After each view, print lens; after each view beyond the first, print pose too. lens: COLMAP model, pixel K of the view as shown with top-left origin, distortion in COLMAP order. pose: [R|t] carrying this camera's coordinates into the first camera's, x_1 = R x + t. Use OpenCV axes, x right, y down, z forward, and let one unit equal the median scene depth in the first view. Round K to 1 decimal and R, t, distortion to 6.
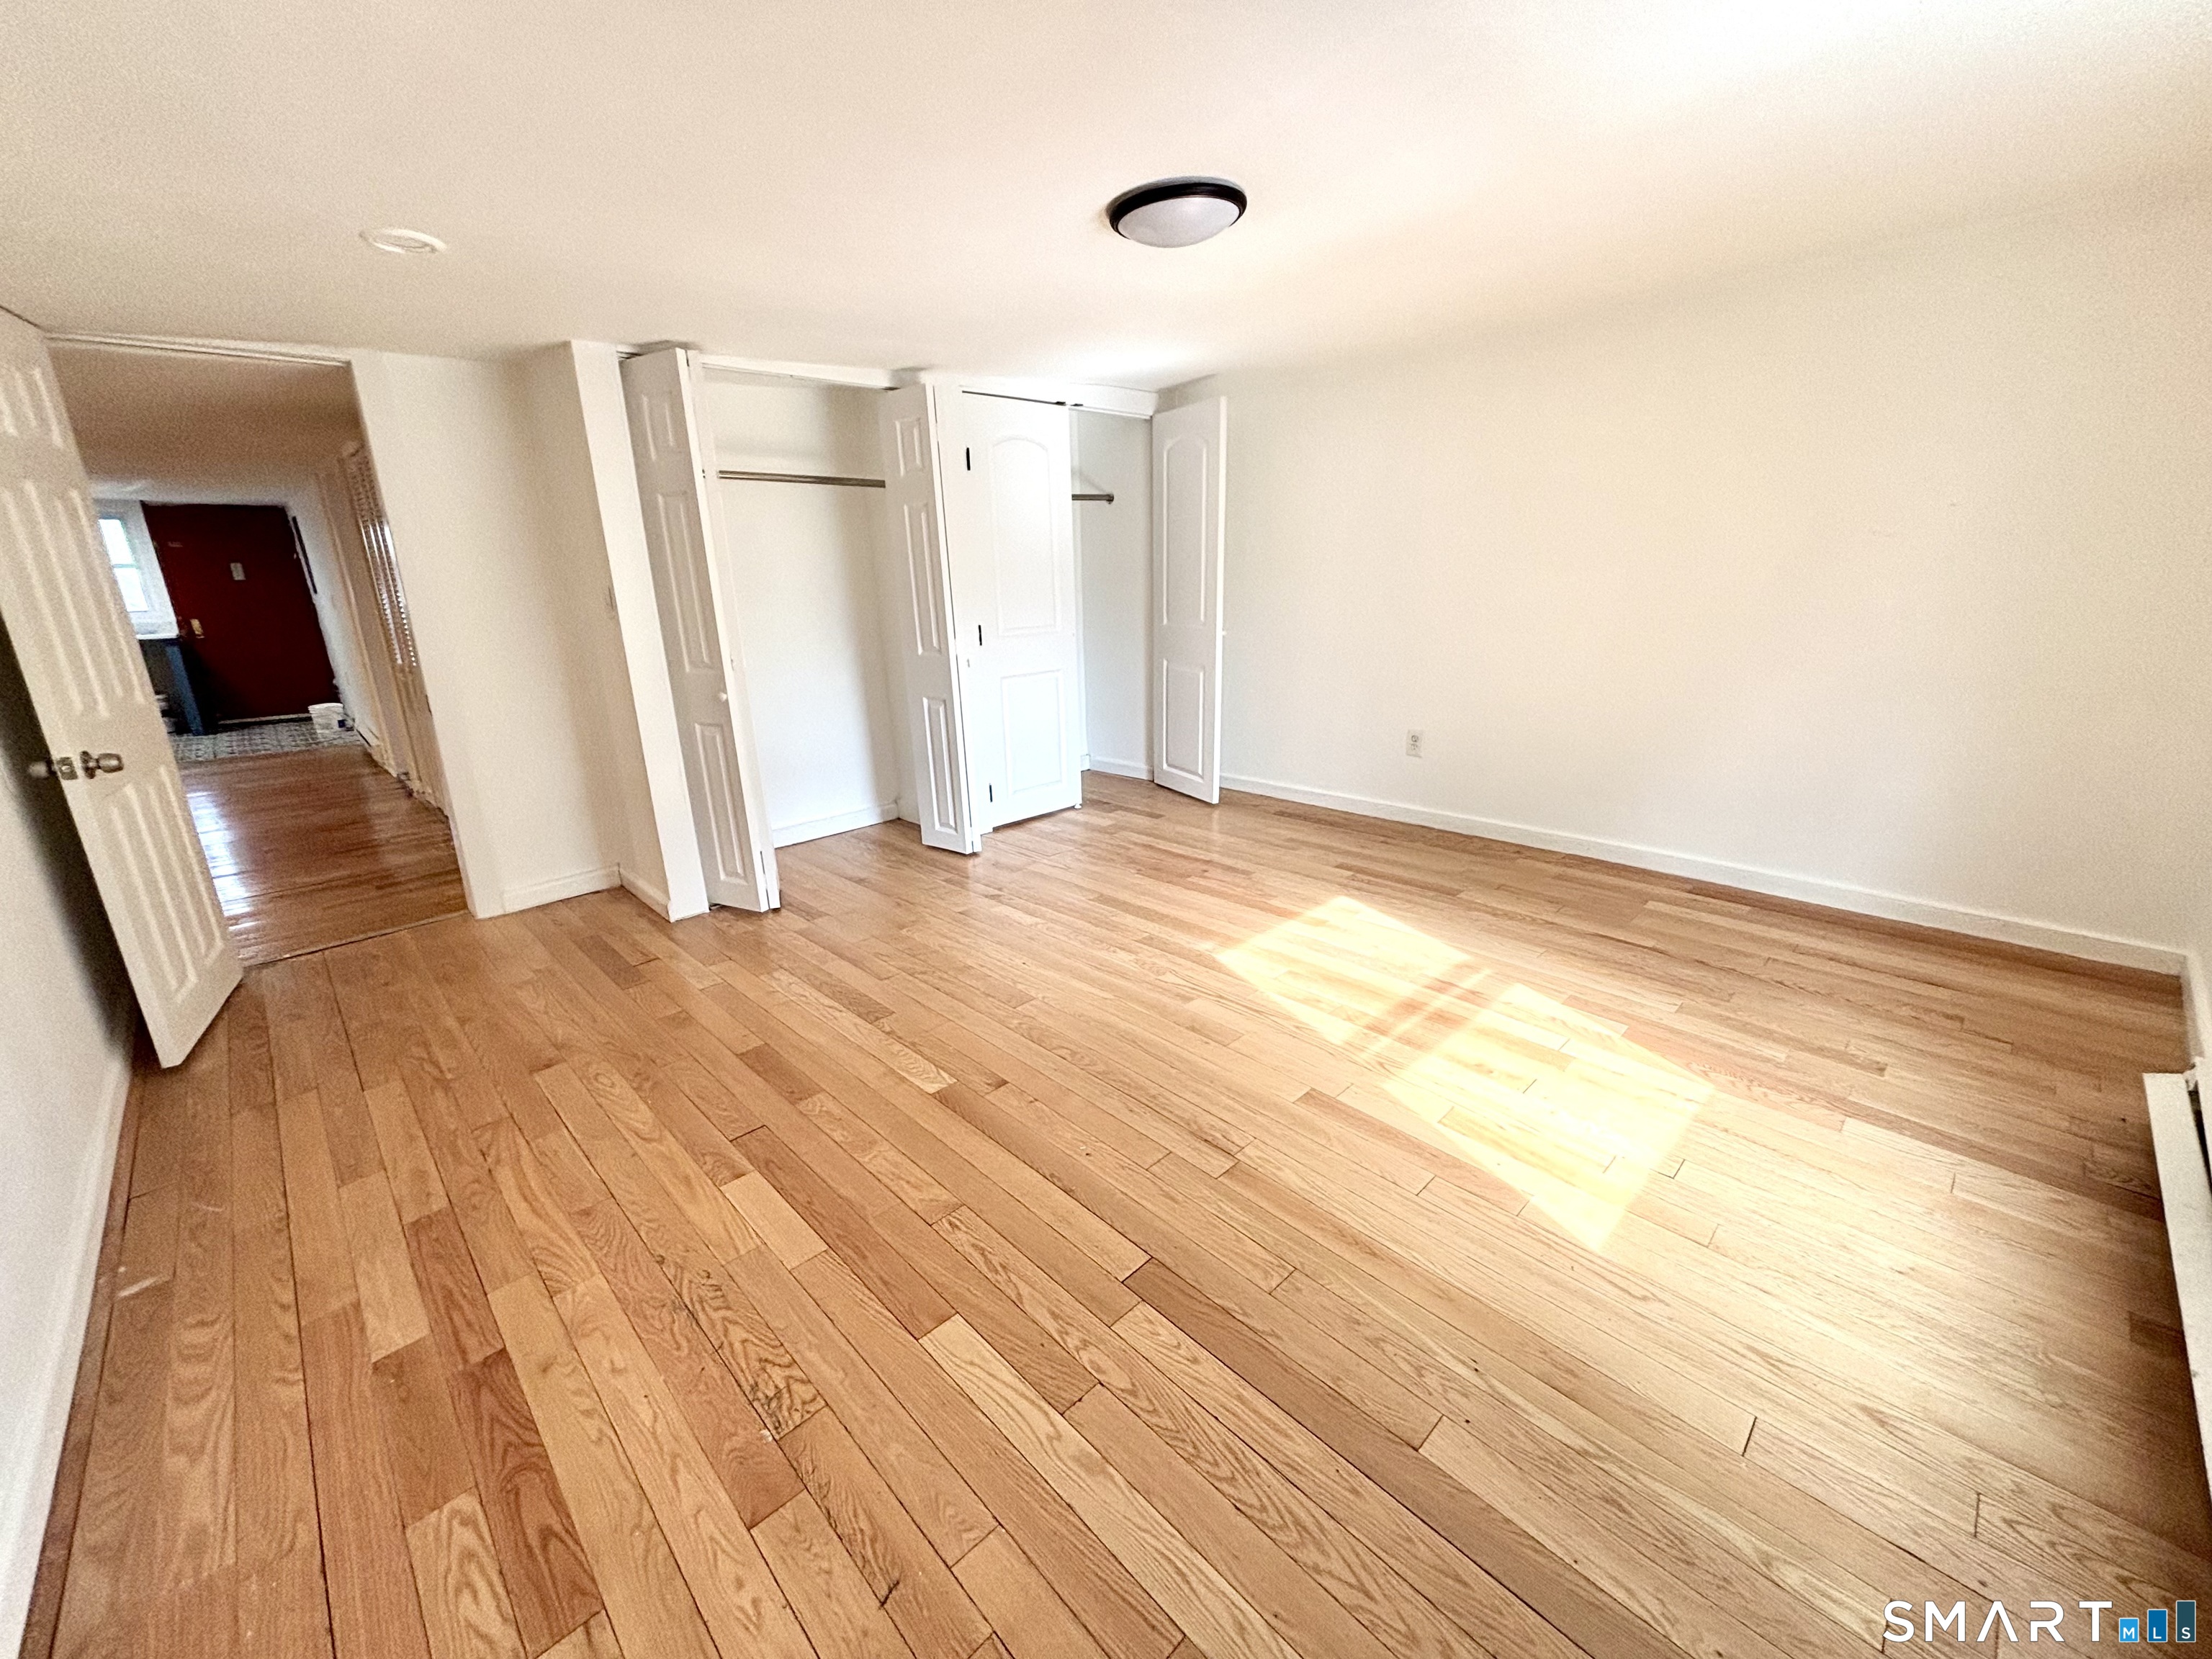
lens RADIAL K [[886.5, 0, 1110.8], [0, 886.5, 820.7], [0, 0, 1]] dist [0.013586, -0.000476]
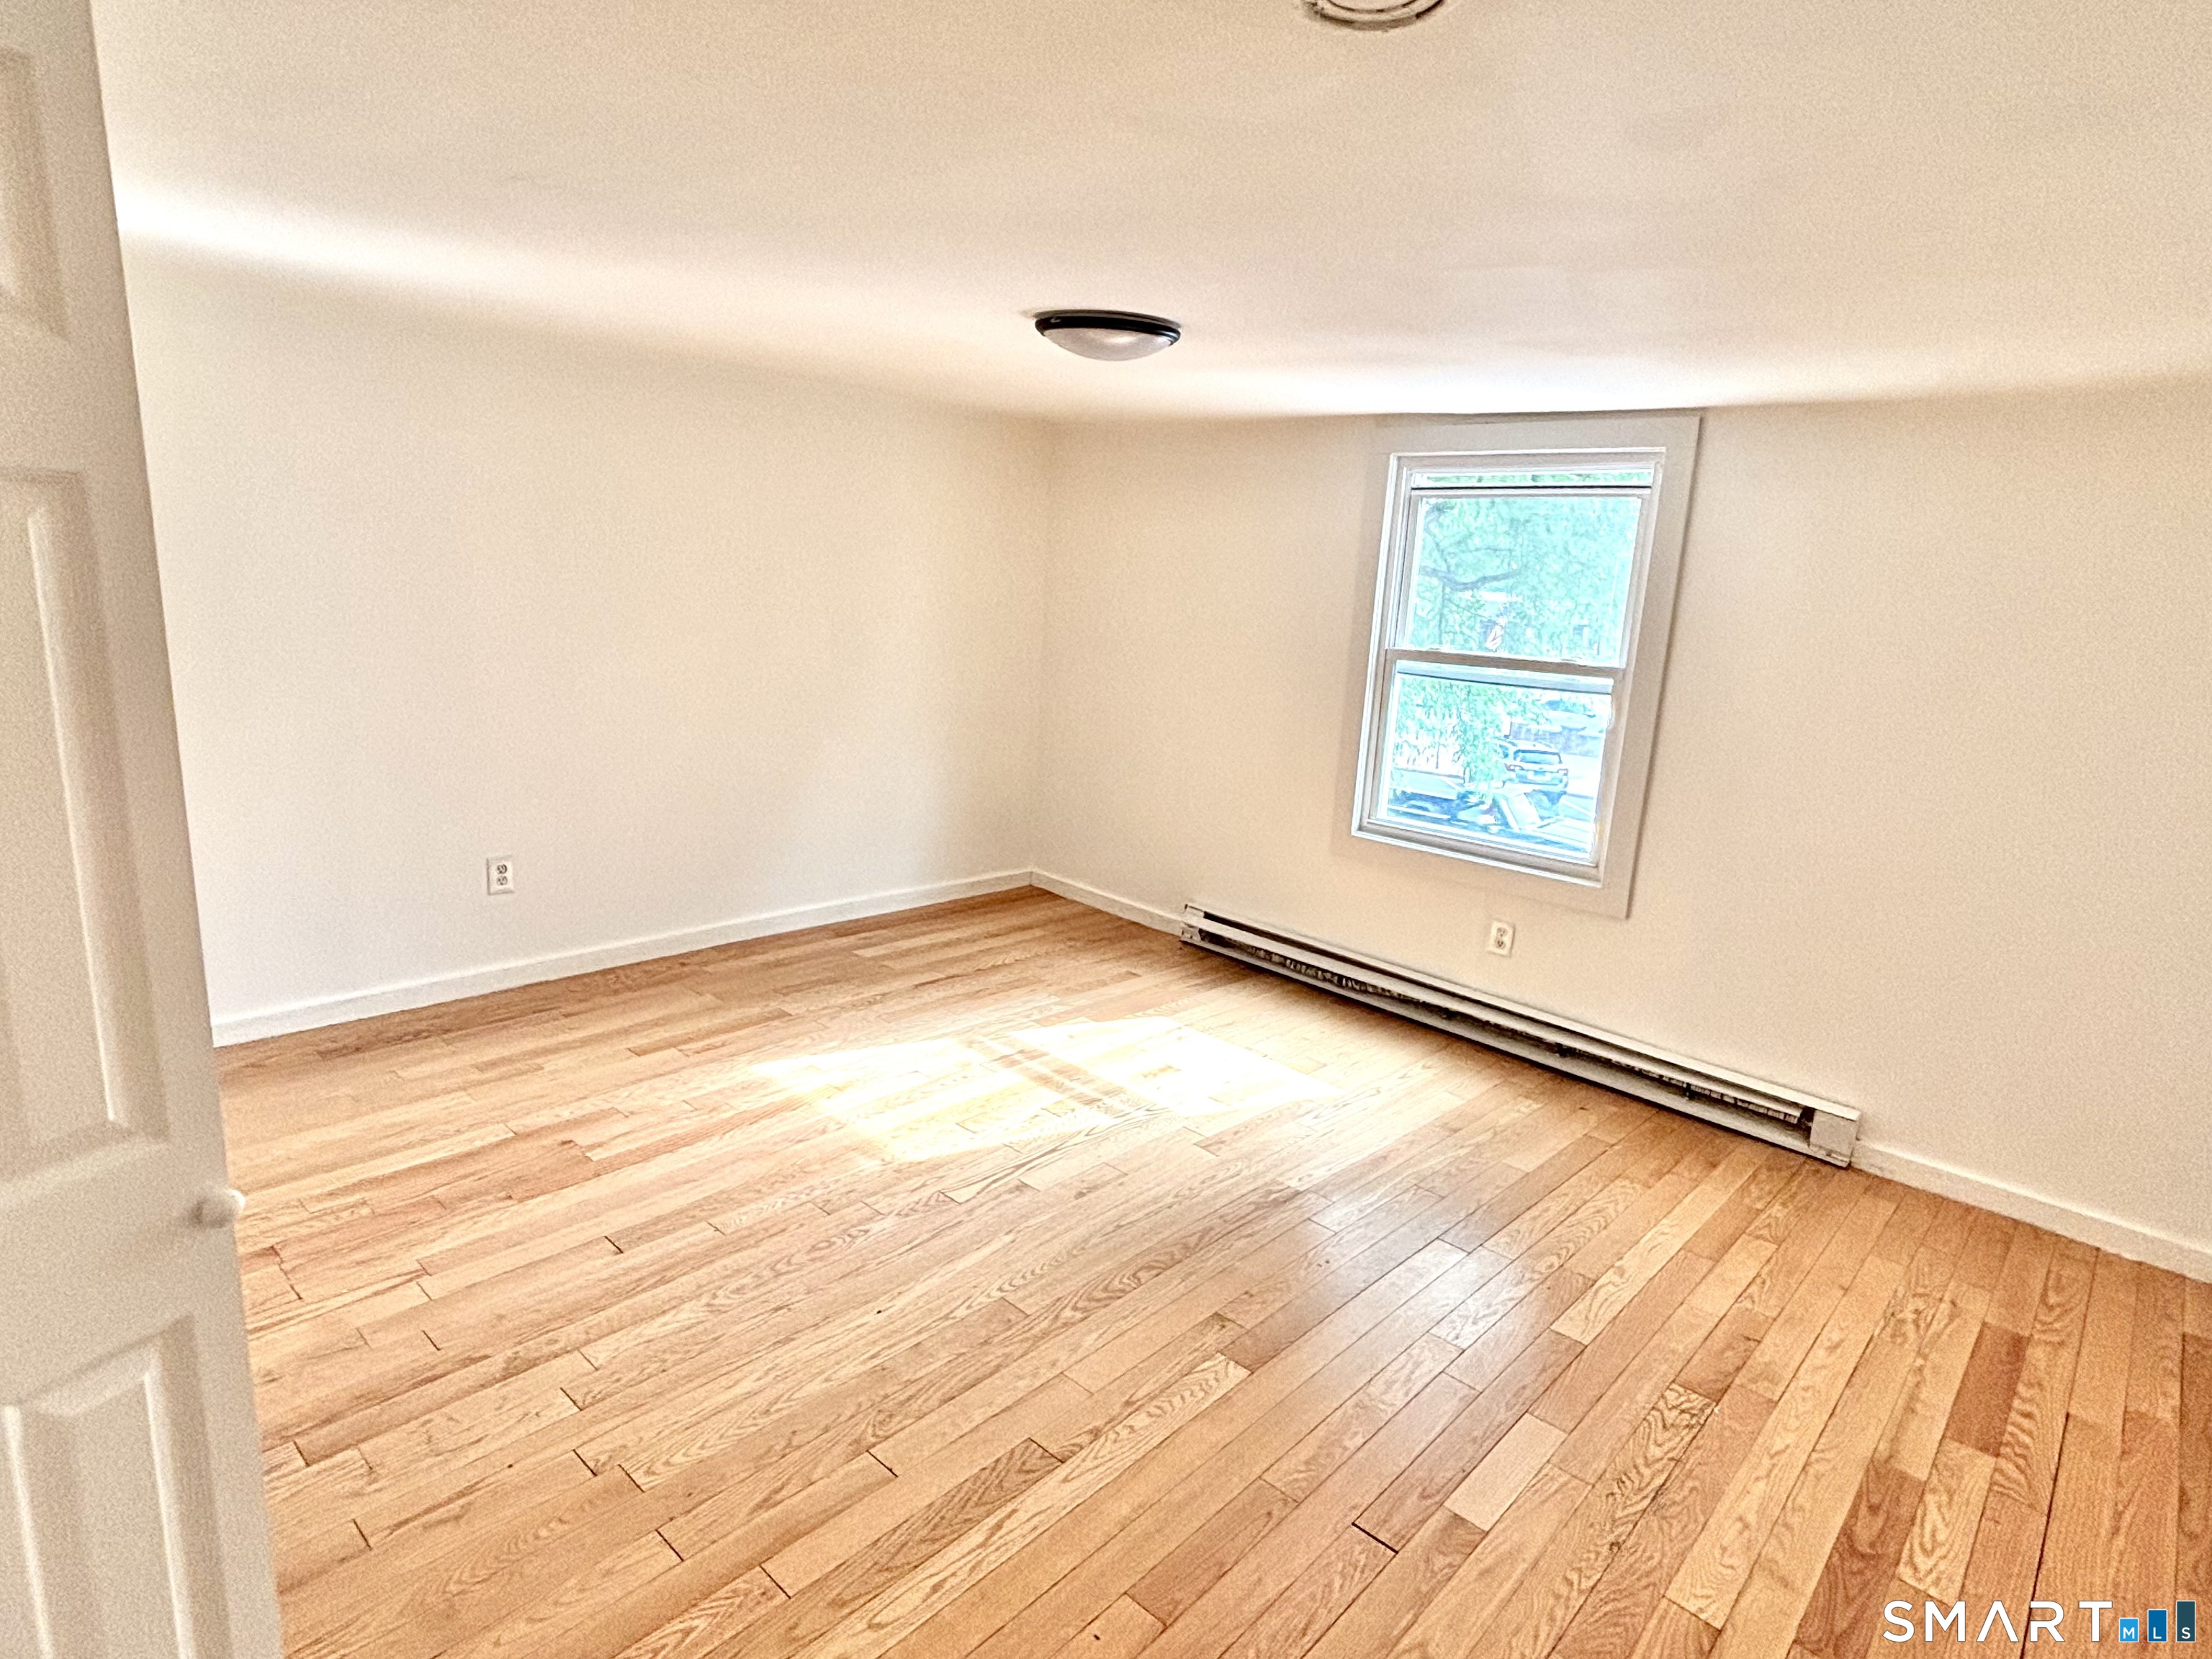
lens RADIAL K [[1164.4, 0, 1108.2], [0, 1164.4, 828.8], [0, 0, 1]] dist [0.002043, 0.001322]
pose [[-0.037940, -0.188767, 0.981289, -0.786499], [0.224125, 0.955370, 0.192447, -0.265004], [-0.973821, 0.227233, 0.006061, 0.709744]]
